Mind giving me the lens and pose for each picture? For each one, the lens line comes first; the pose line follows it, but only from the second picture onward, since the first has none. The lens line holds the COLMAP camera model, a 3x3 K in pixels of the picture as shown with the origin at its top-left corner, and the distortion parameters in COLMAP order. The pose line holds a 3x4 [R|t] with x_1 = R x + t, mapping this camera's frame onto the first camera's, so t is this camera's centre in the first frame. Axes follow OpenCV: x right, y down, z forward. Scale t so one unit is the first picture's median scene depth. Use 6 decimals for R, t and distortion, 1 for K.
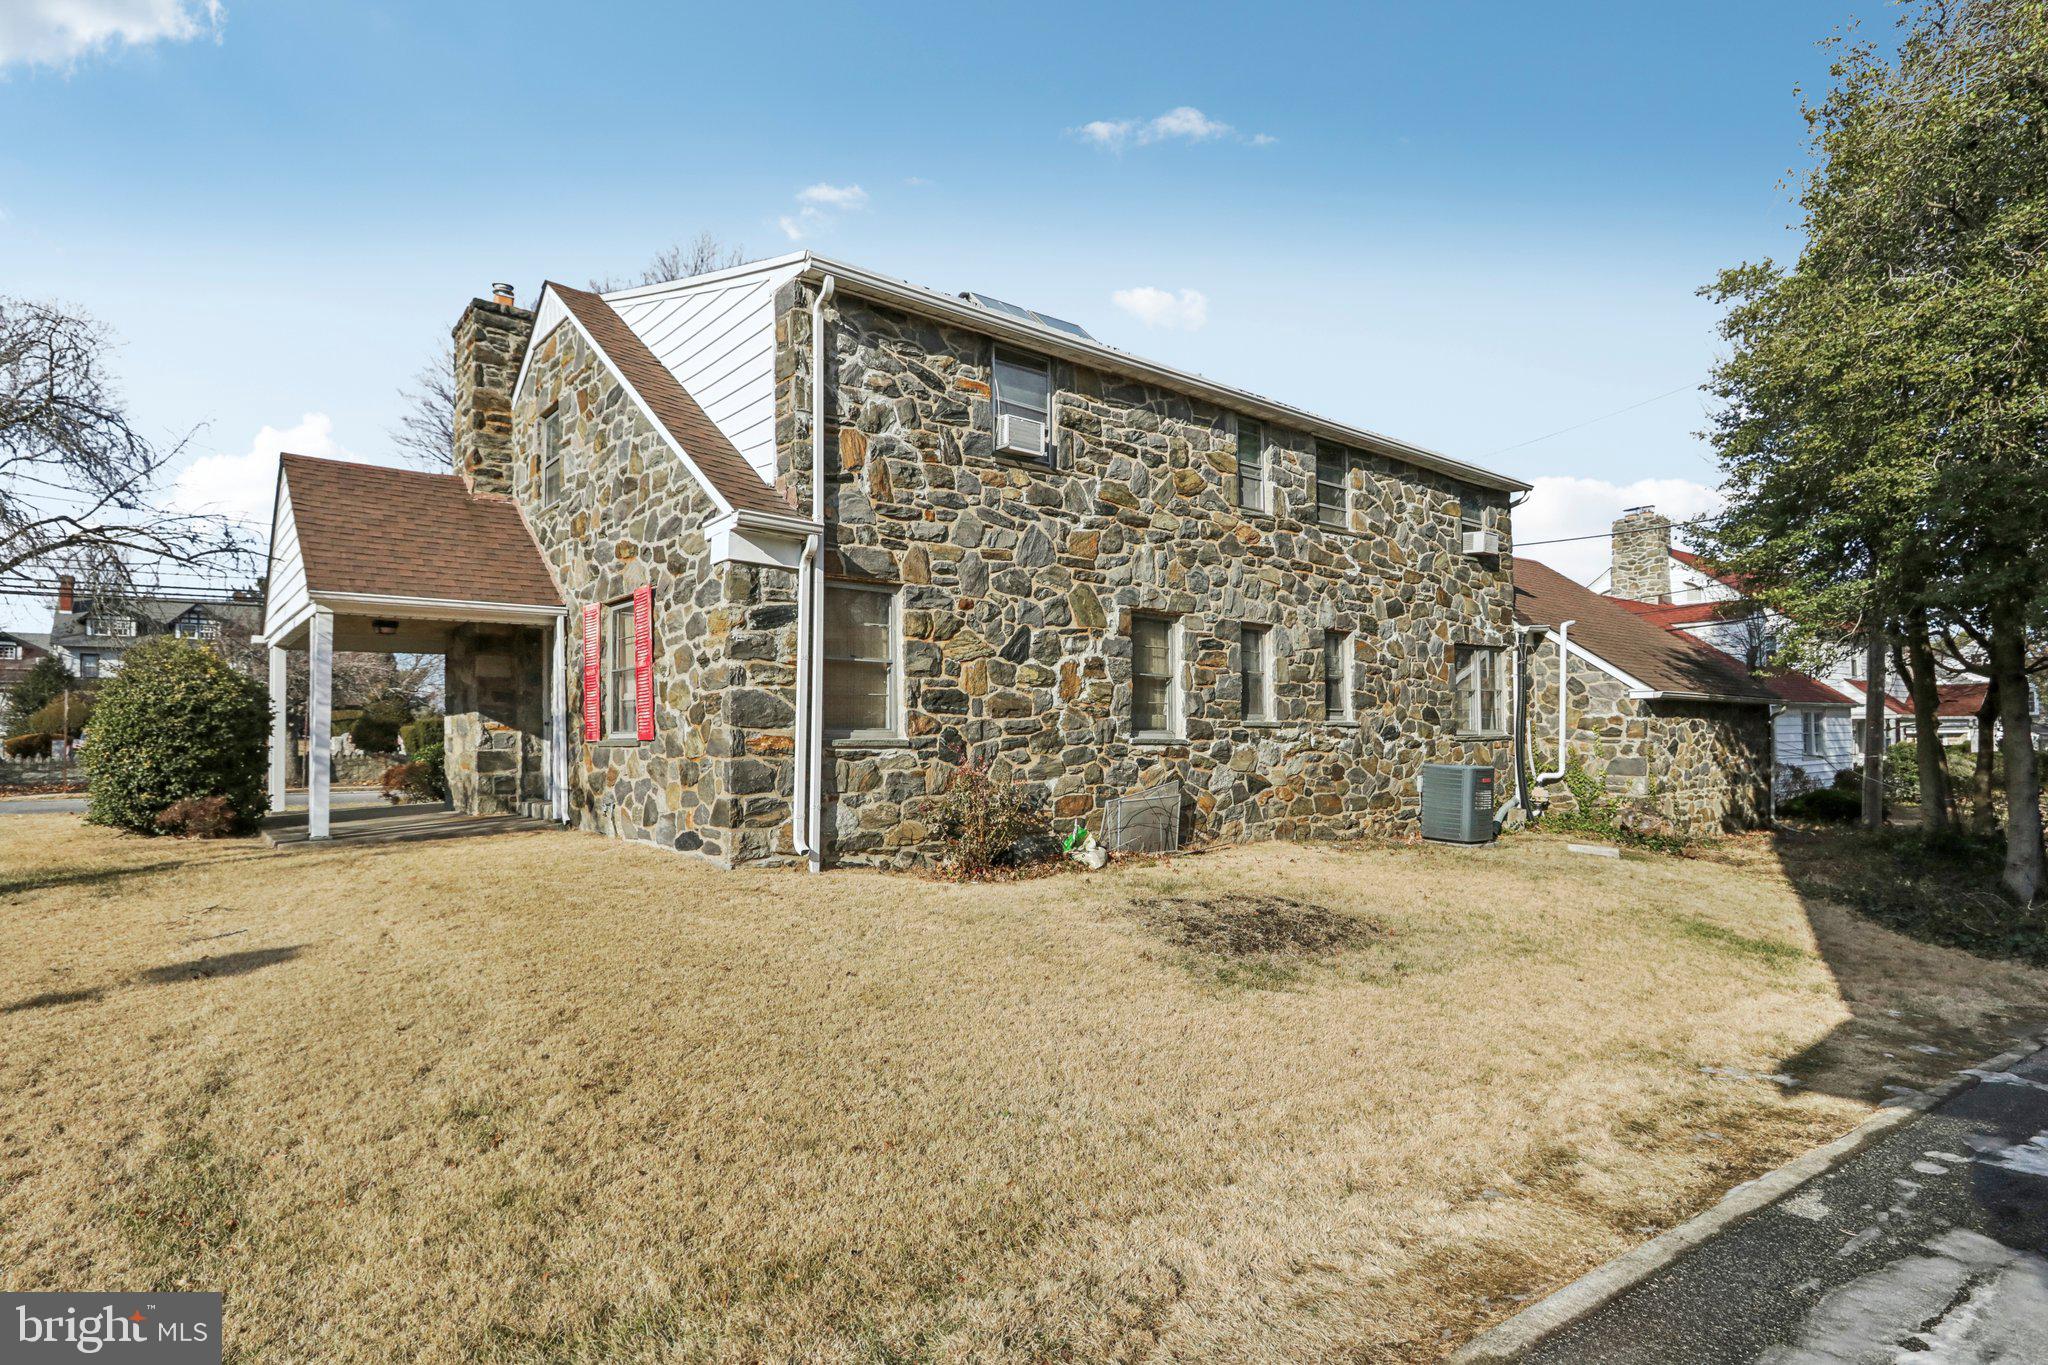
lens RADIAL K [[1052.6, 0, 1024.0], [0, 1052.6, 682.5], [0, 0, 1]] dist [-0.019102, 0.000065]
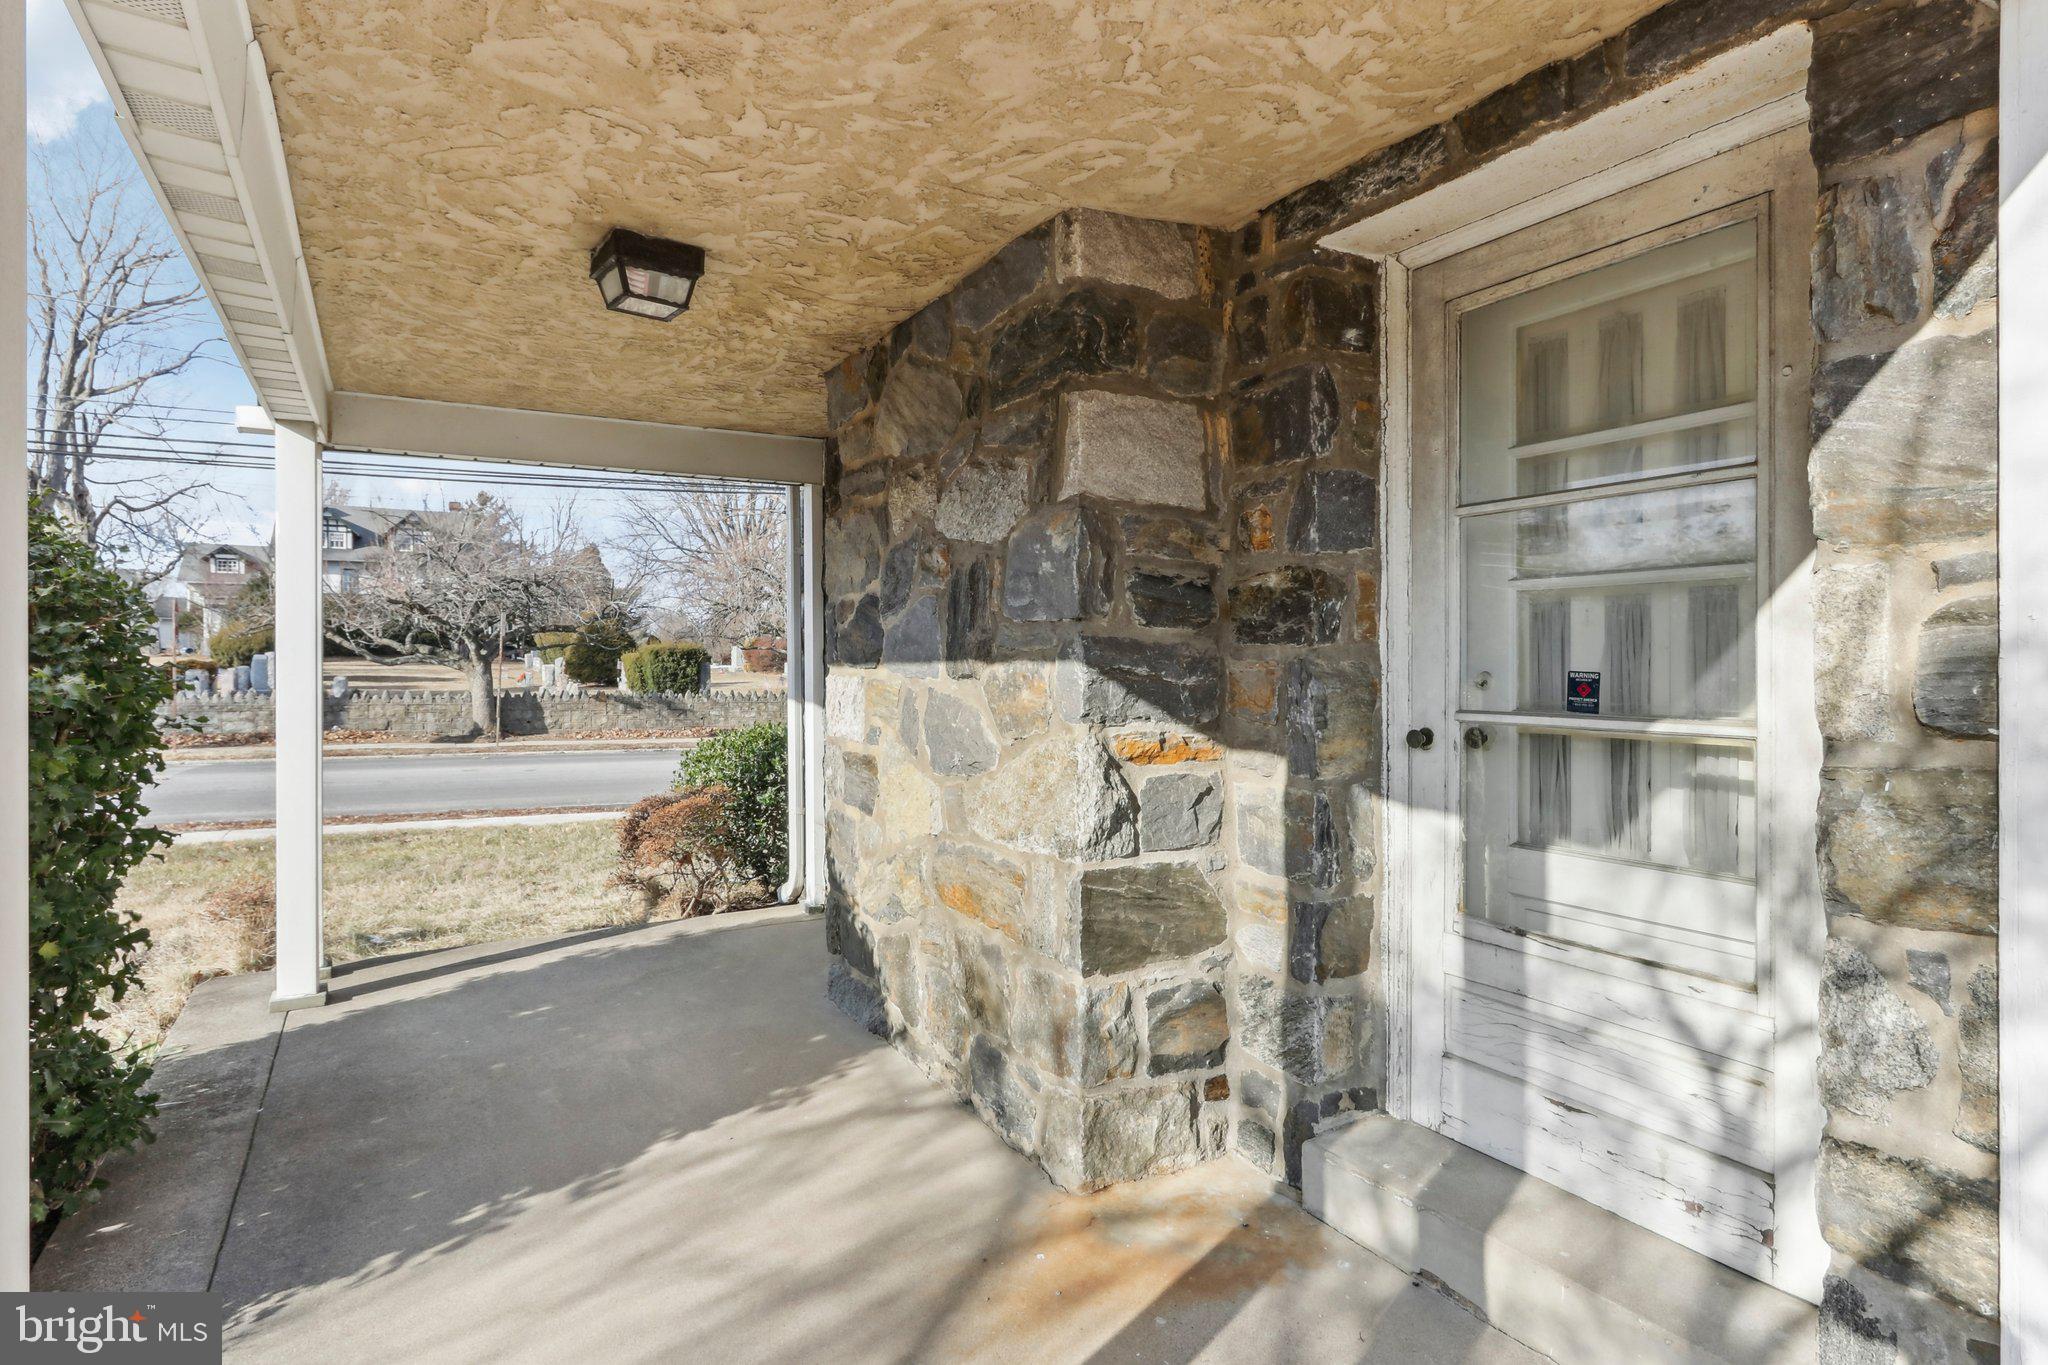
lens RADIAL K [[1116.9, 0, 1019.3], [0, 1116.9, 643.6], [0, 0, 1]] dist [-0.000325, -0.000032]
pose [[0.982089, 0.011297, -0.188078, -0.493670], [-0.004934, 0.999401, 0.034266, 0.015115], [0.188352, -0.032724, 0.981556, 0.790226]]
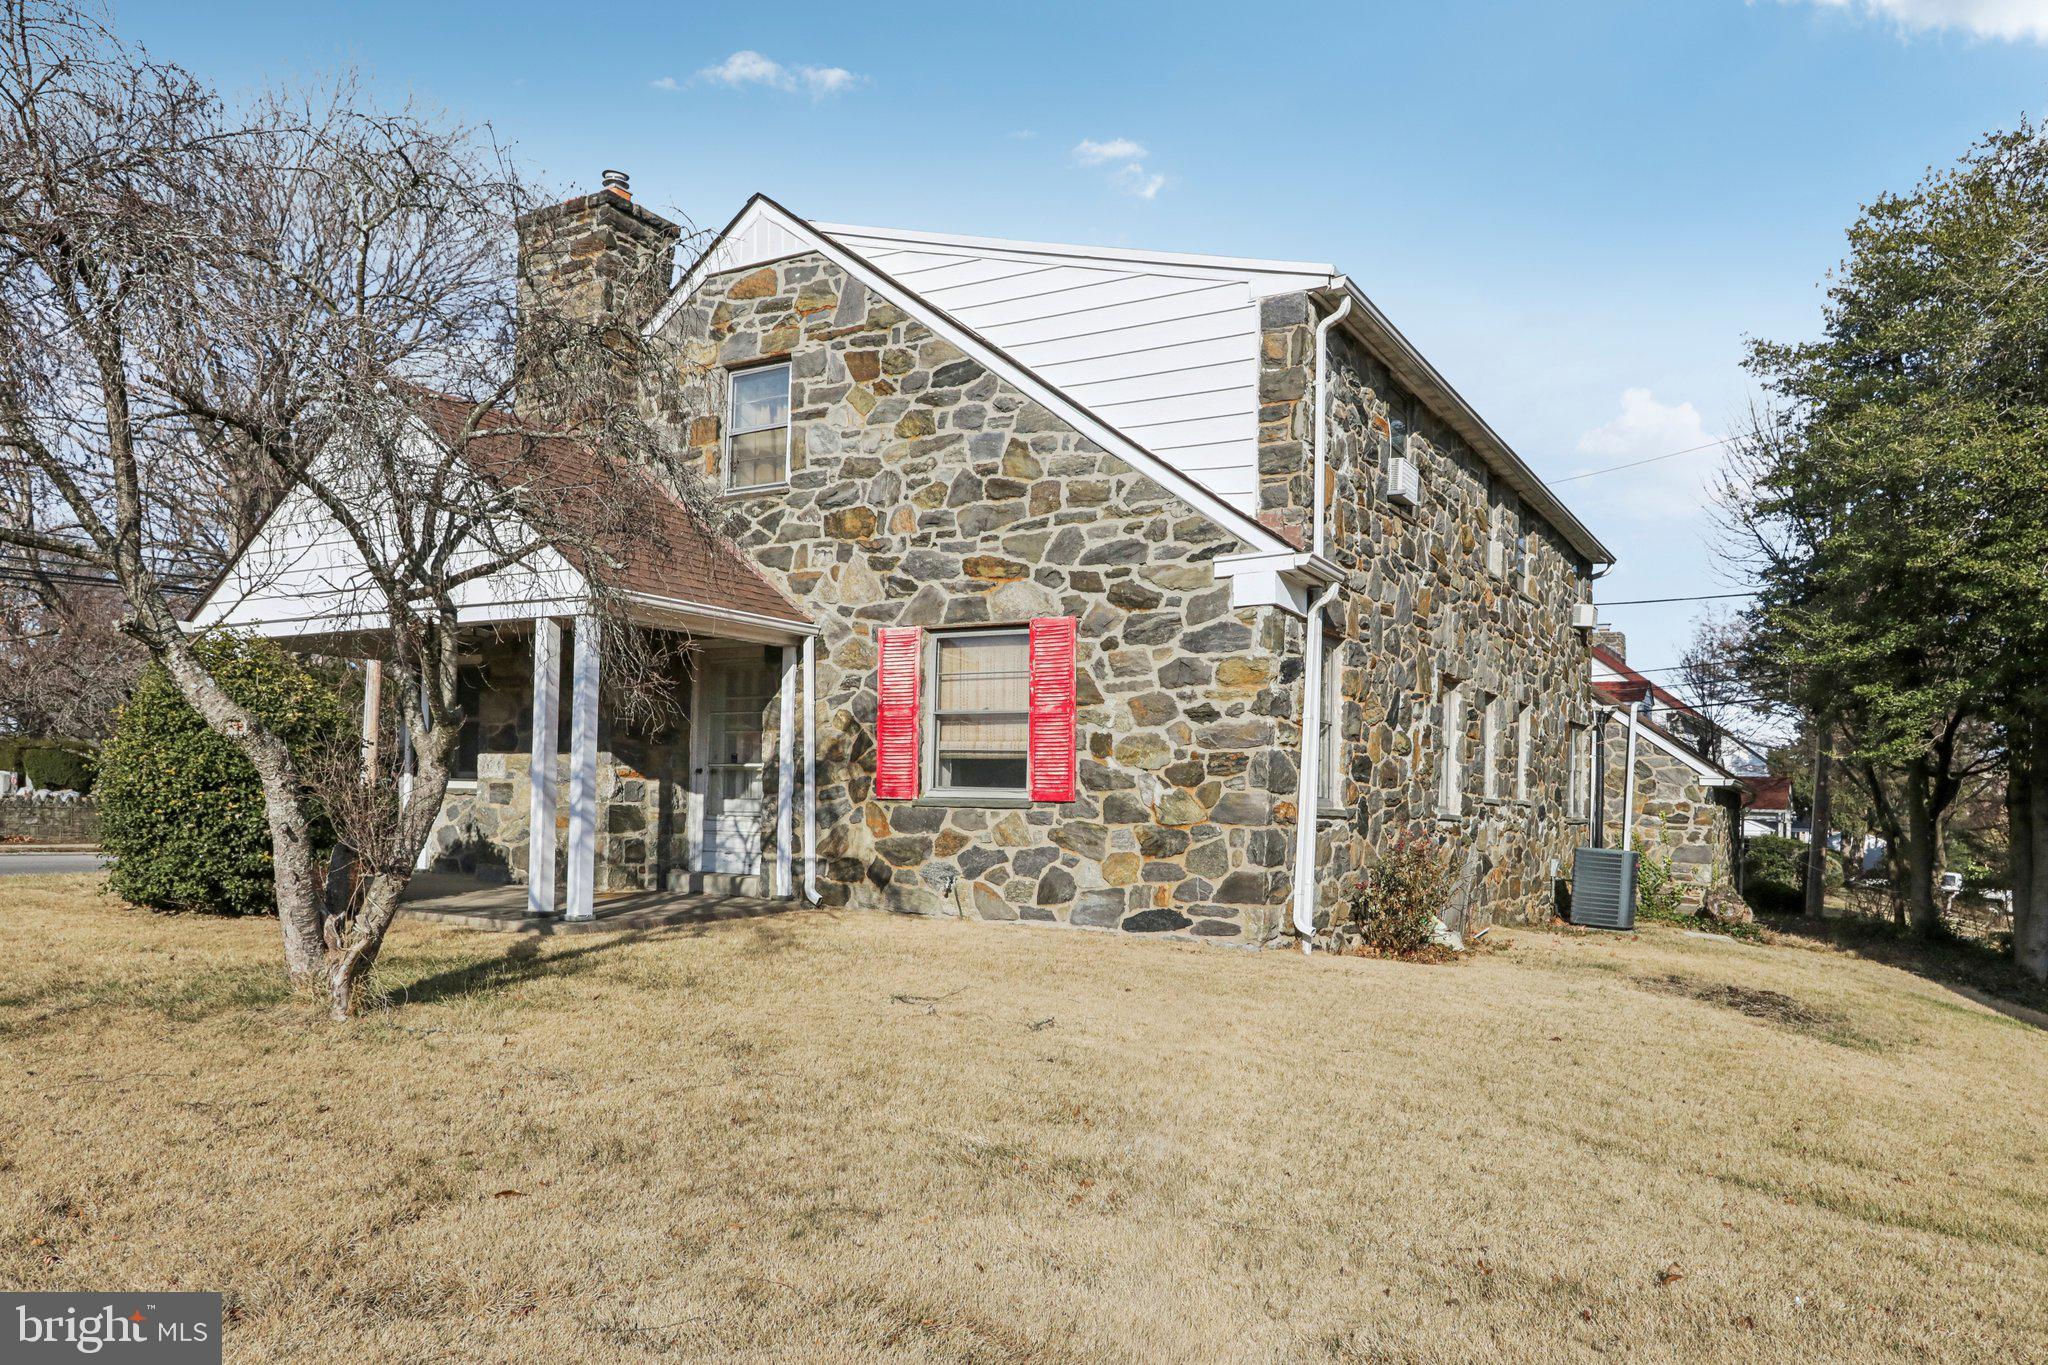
lens RADIAL K [[1412.8, 0, 1027.4], [0, 1412.8, 739.5], [0, 0, 1]] dist [-0.025951, 0.002356]
pose [[0.940310, 0.046185, 0.337171, -0.581700], [-0.048507, 0.998822, -0.001537, 0.006516], [-0.336845, -0.014910, 0.941442, -0.040010]]
